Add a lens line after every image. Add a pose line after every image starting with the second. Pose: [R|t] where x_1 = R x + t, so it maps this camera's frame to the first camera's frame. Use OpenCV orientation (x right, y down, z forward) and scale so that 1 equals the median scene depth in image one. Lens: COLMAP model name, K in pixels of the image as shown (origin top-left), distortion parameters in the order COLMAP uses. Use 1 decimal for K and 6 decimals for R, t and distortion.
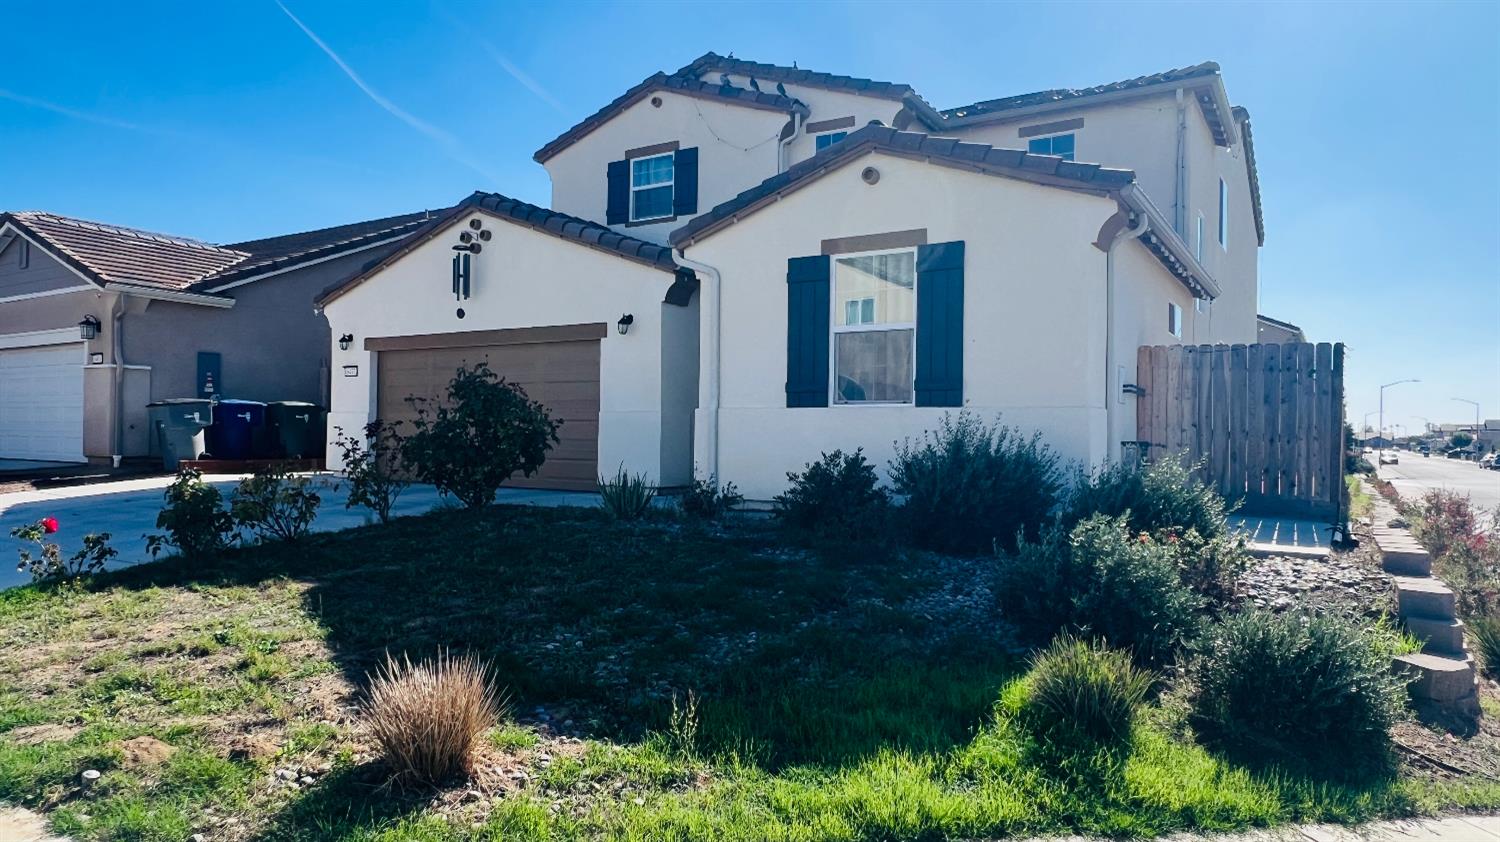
lens RADIAL K [[964.2, 0, 750.0], [0, 964.2, 421.0], [0, 0, 1]] dist [-0.001755, -0.000718]
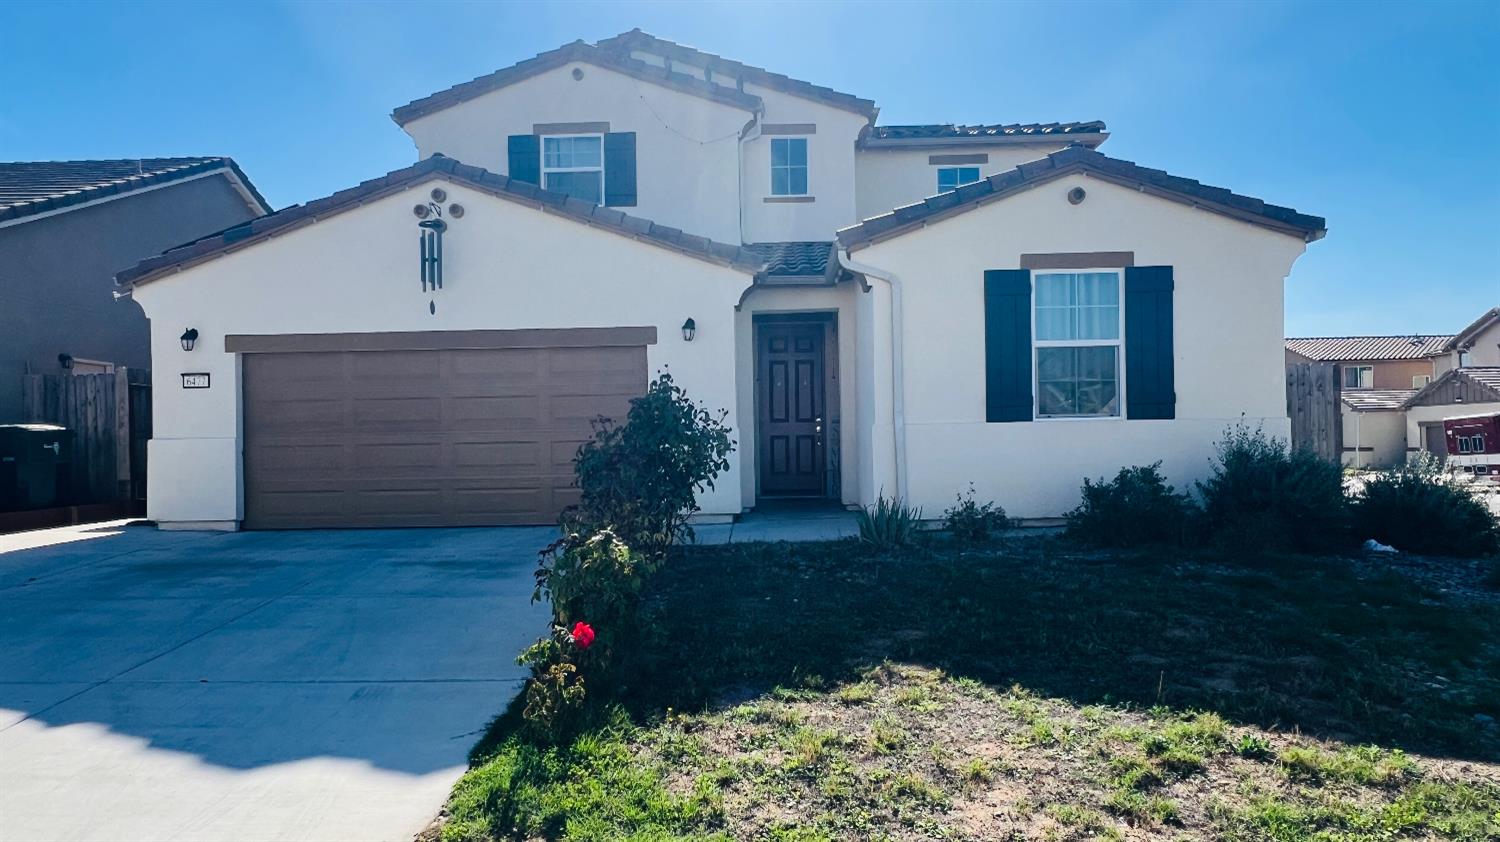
lens RADIAL K [[964.2, 0, 750.0], [0, 964.2, 421.0], [0, 0, 1]] dist [-0.001755, -0.000718]
pose [[0.861700, -0.017945, 0.507100, -0.470297], [0.021299, 0.999773, -0.000814, -0.013802], [-0.506970, 0.011502, 0.861887, 0.194825]]
